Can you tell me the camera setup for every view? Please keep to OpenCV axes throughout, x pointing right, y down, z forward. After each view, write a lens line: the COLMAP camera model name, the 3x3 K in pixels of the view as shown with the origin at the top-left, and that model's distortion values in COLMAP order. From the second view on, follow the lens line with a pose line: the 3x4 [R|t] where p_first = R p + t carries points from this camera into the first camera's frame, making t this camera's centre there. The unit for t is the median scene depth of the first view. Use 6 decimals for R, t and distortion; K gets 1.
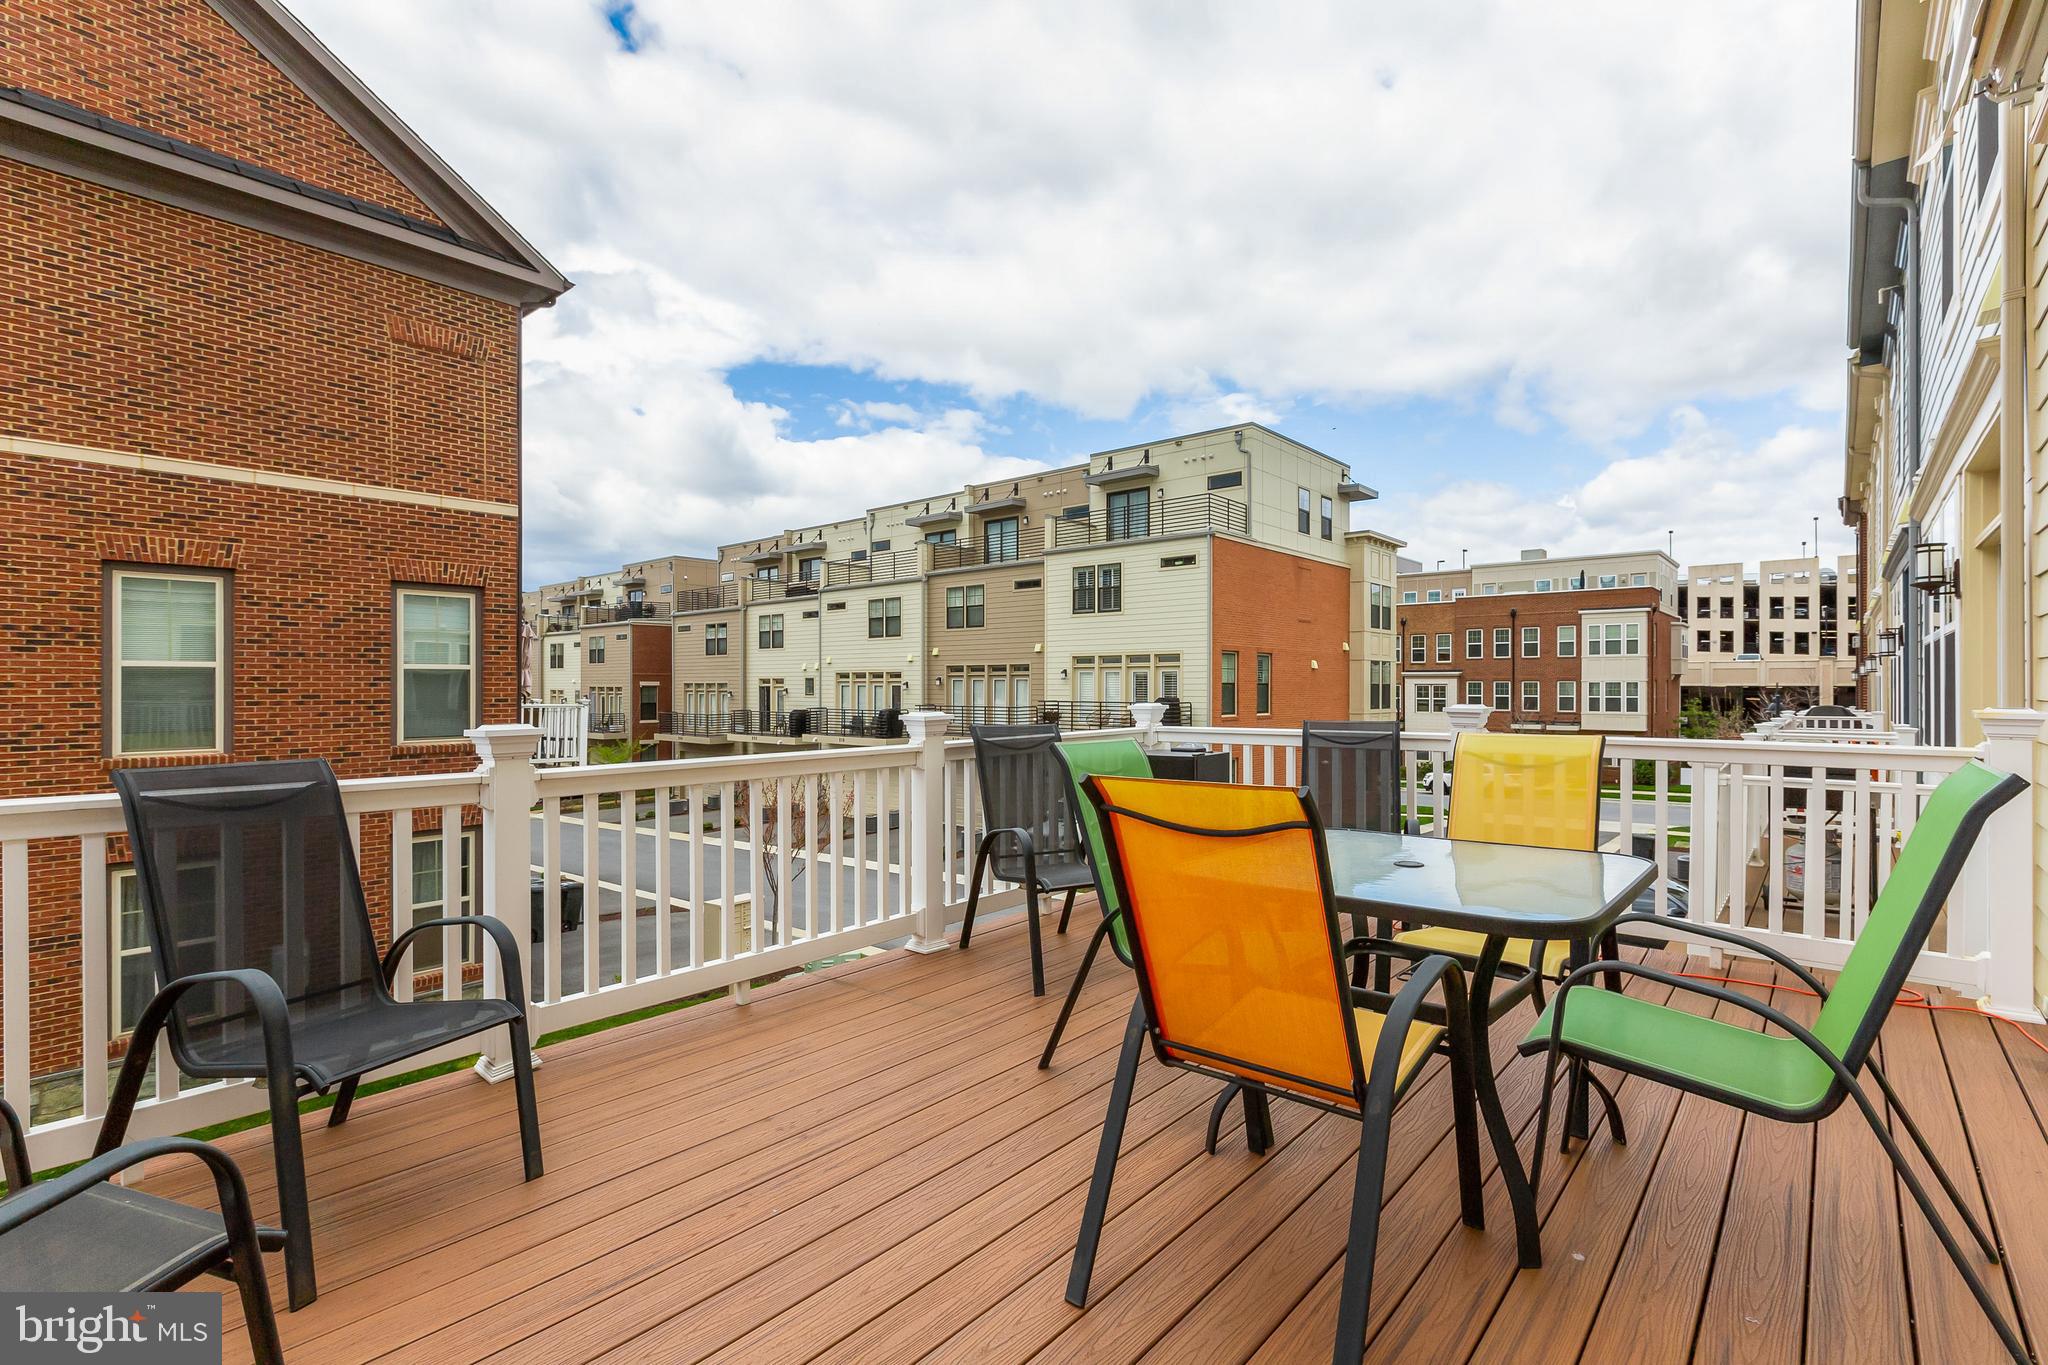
lens RADIAL K [[926.7, 0, 1027.0], [0, 926.7, 692.7], [0, 0, 1]] dist [0.007195, -0.002725]
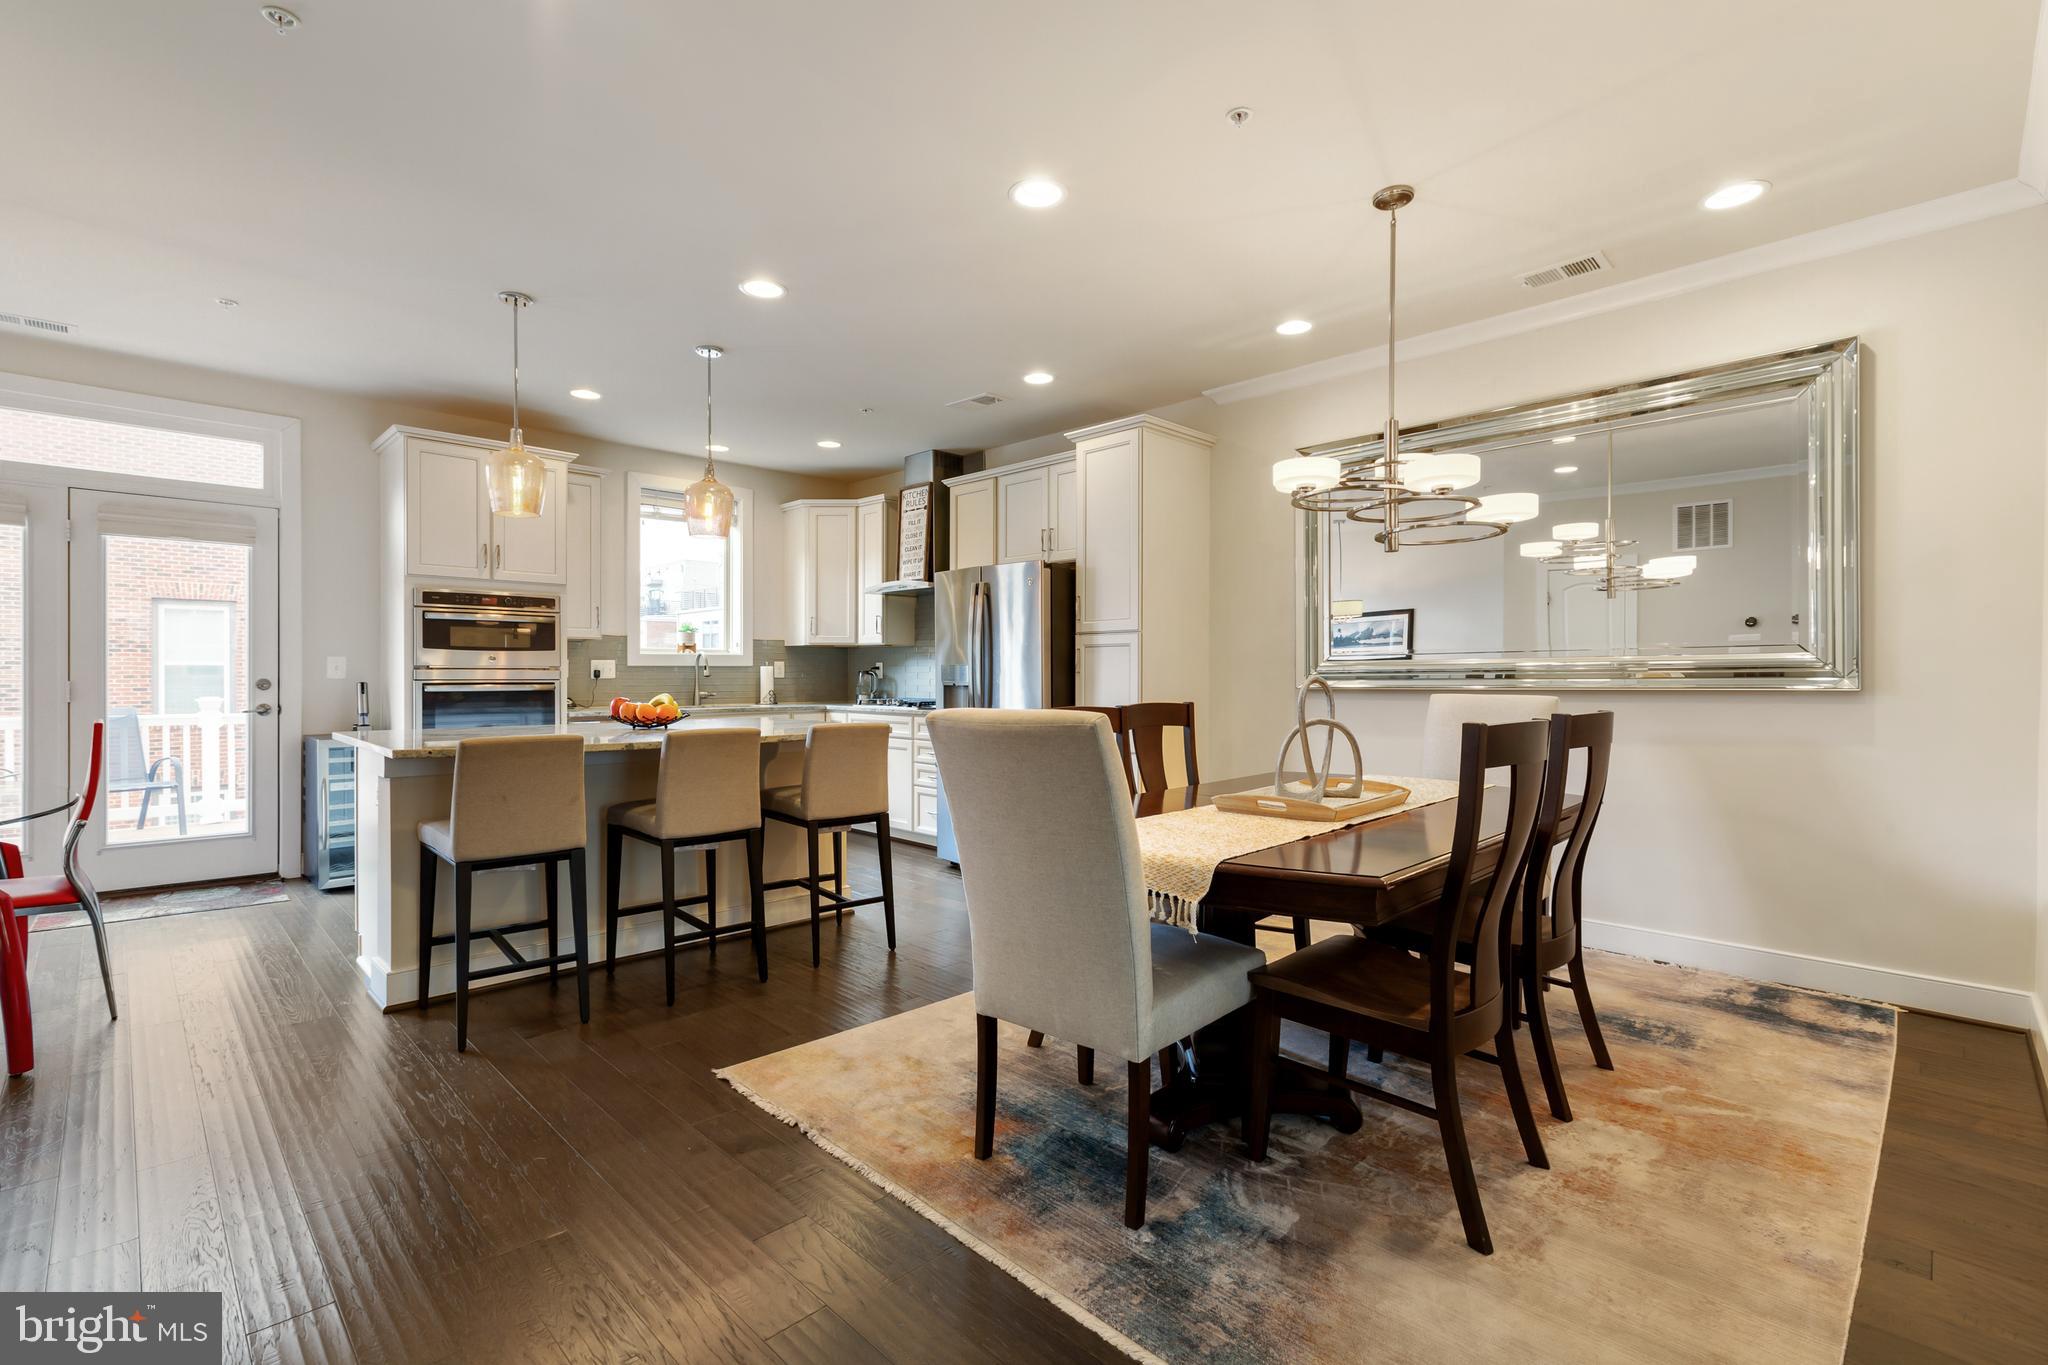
lens RADIAL K [[926.7, 0, 1021.3], [0, 926.7, 684.9], [0, 0, 1]] dist [0.007195, -0.002725]
pose [[0.995833, 0.001677, -0.091180, 0.626649], [-0.001255, 0.999988, 0.004679, -0.003246], [0.091186, -0.004545, 0.995823, -0.446302]]
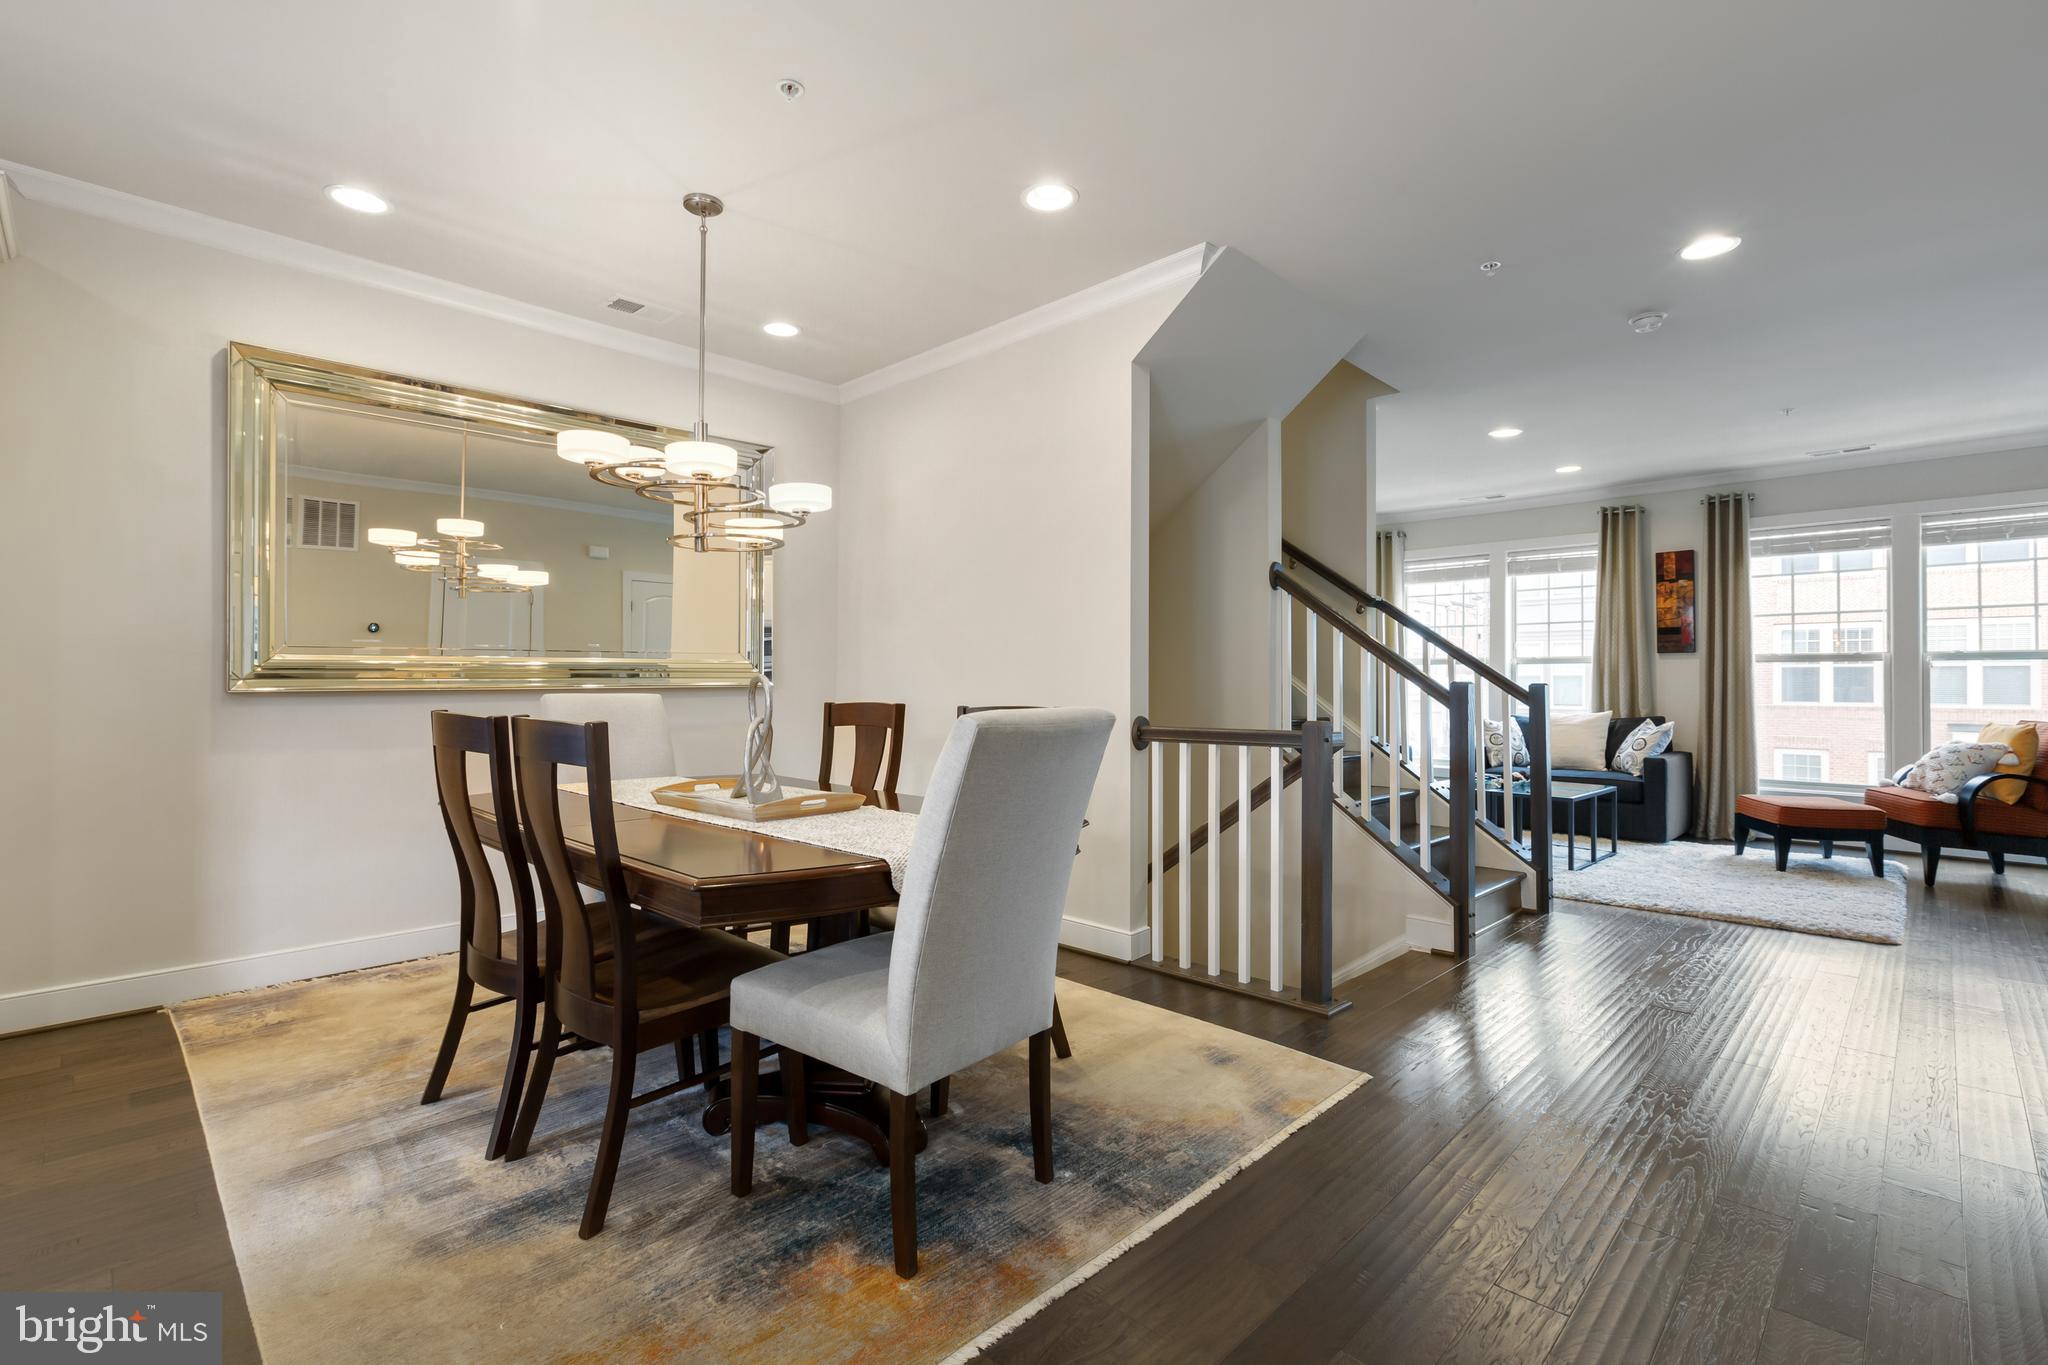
lens RADIAL K [[926.7, 0, 1022.3], [0, 926.7, 673.5], [0, 0, 1]] dist [0.007195, -0.002725]
pose [[0.078481, 0.008943, 0.996876, 0.400613], [0.000532, 0.999959, -0.009013, -0.002557], [-0.996915, 0.001238, 0.078473, -0.243815]]
